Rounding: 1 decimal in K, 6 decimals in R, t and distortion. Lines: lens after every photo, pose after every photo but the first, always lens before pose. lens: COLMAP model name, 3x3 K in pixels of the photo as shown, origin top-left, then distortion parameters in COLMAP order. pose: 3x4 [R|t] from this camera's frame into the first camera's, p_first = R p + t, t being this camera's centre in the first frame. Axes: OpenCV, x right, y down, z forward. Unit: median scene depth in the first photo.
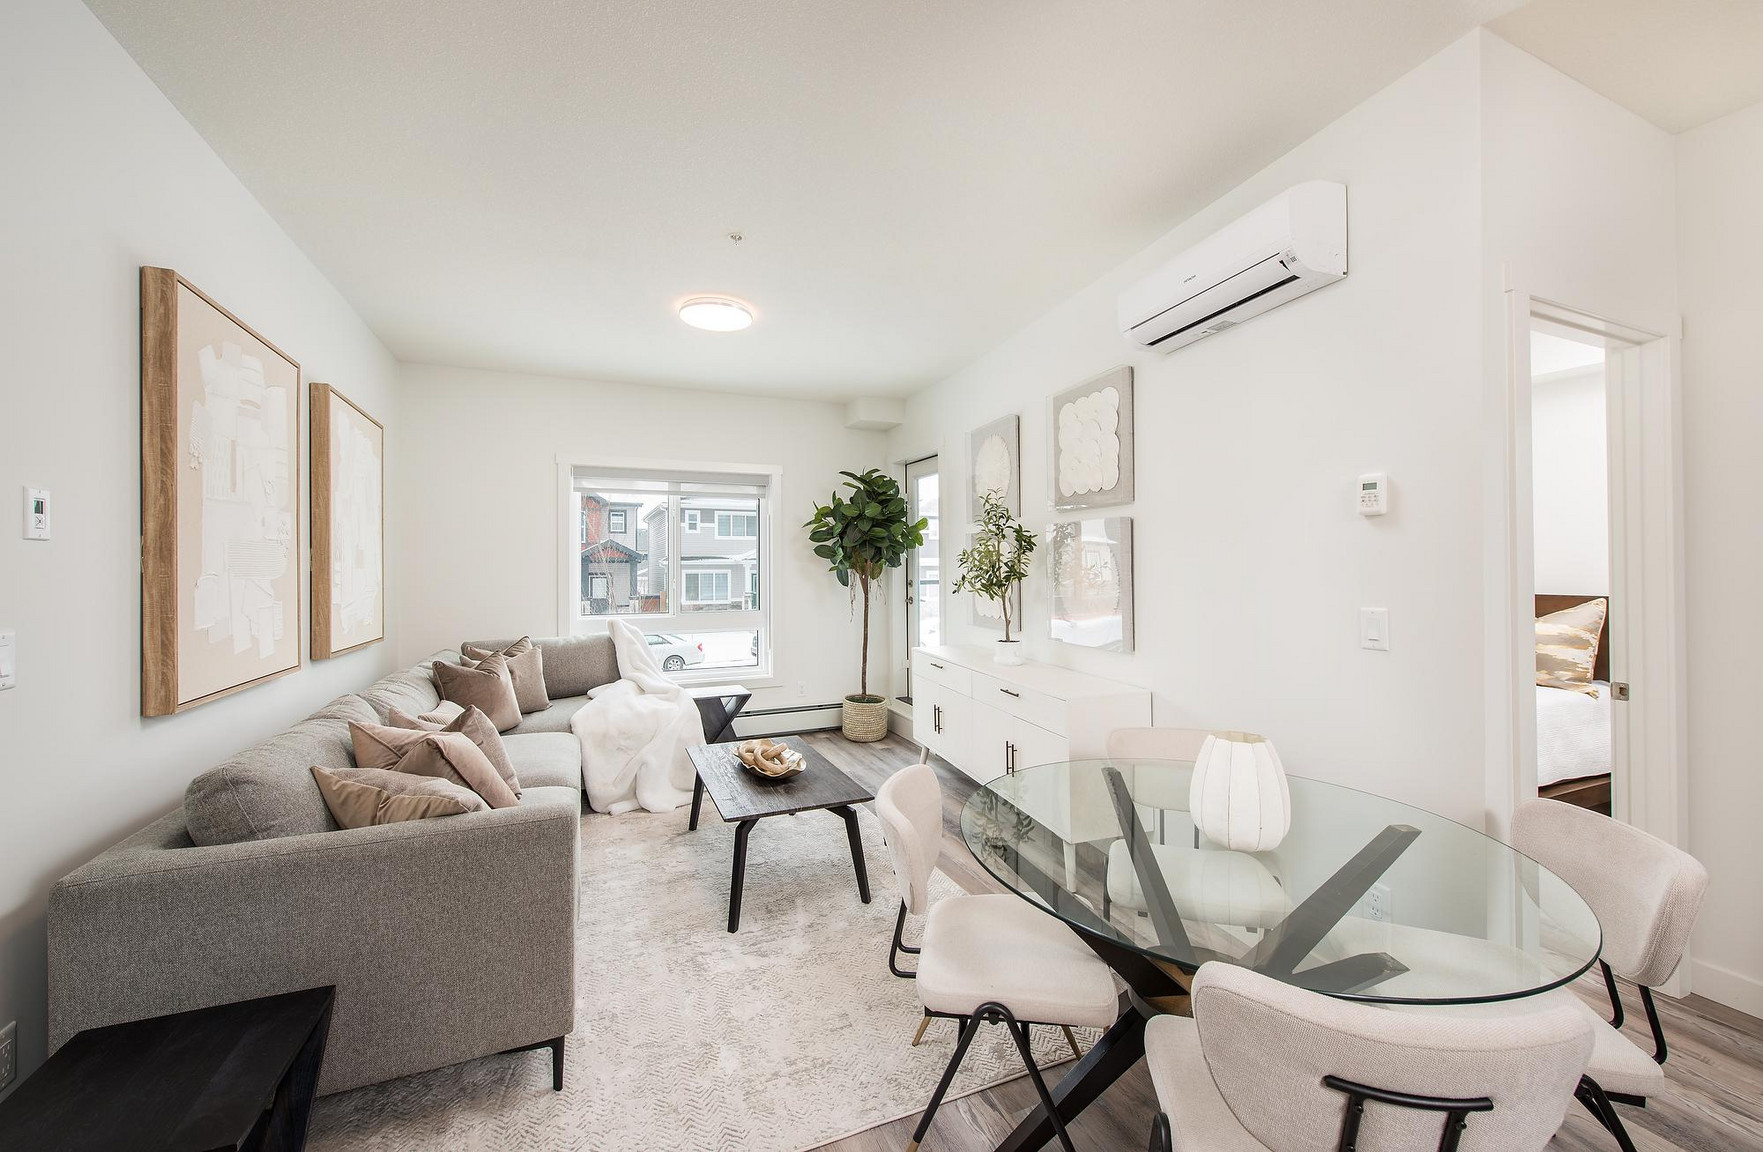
lens RADIAL K [[673.2, 0, 877.2], [0, 673.2, 565.3], [0, 0, 1]] dist [-0.002863, -0.000972]
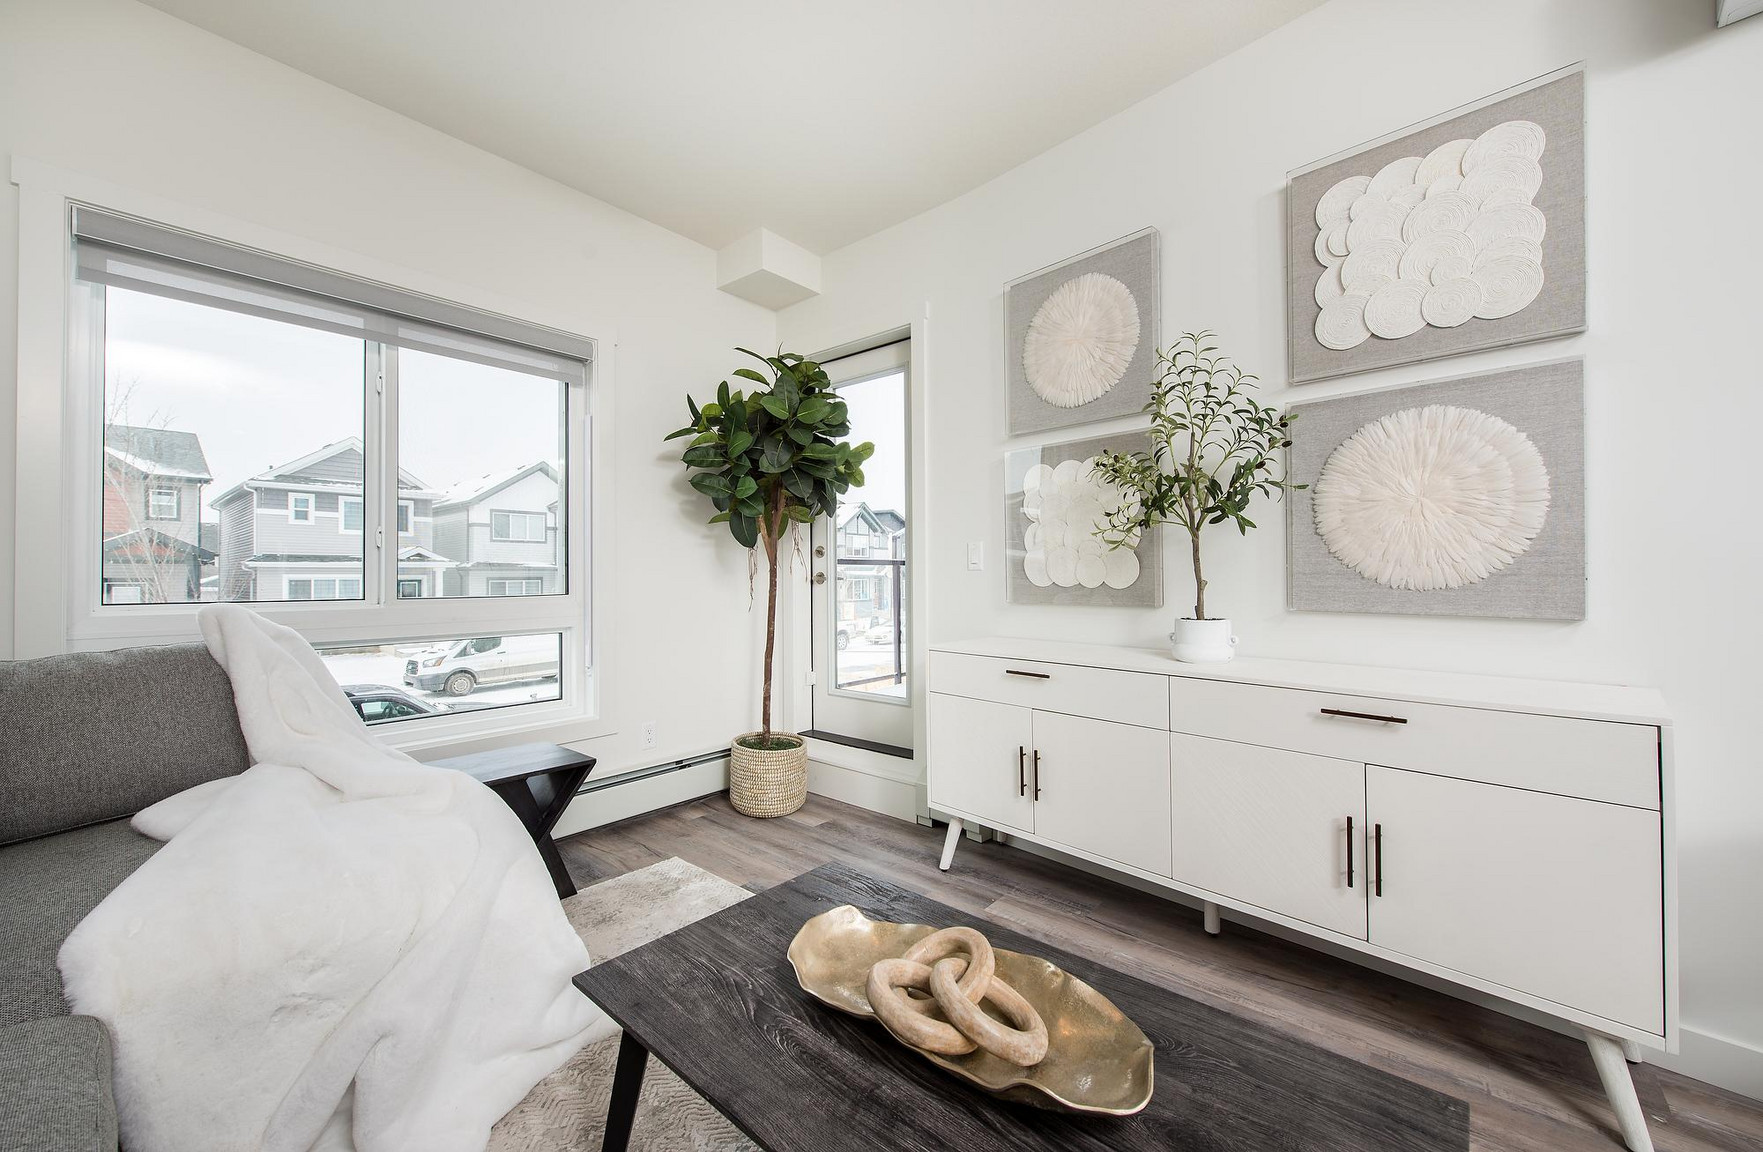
lens RADIAL K [[673.2, 0, 885.7], [0, 673.2, 581.9], [0, 0, 1]] dist [-0.002863, -0.000972]
pose [[0.897070, -0.004230, 0.441869, -0.327862], [-0.000673, 0.999940, 0.010938, 0.090749], [-0.441888, -0.010109, 0.897013, 0.731488]]
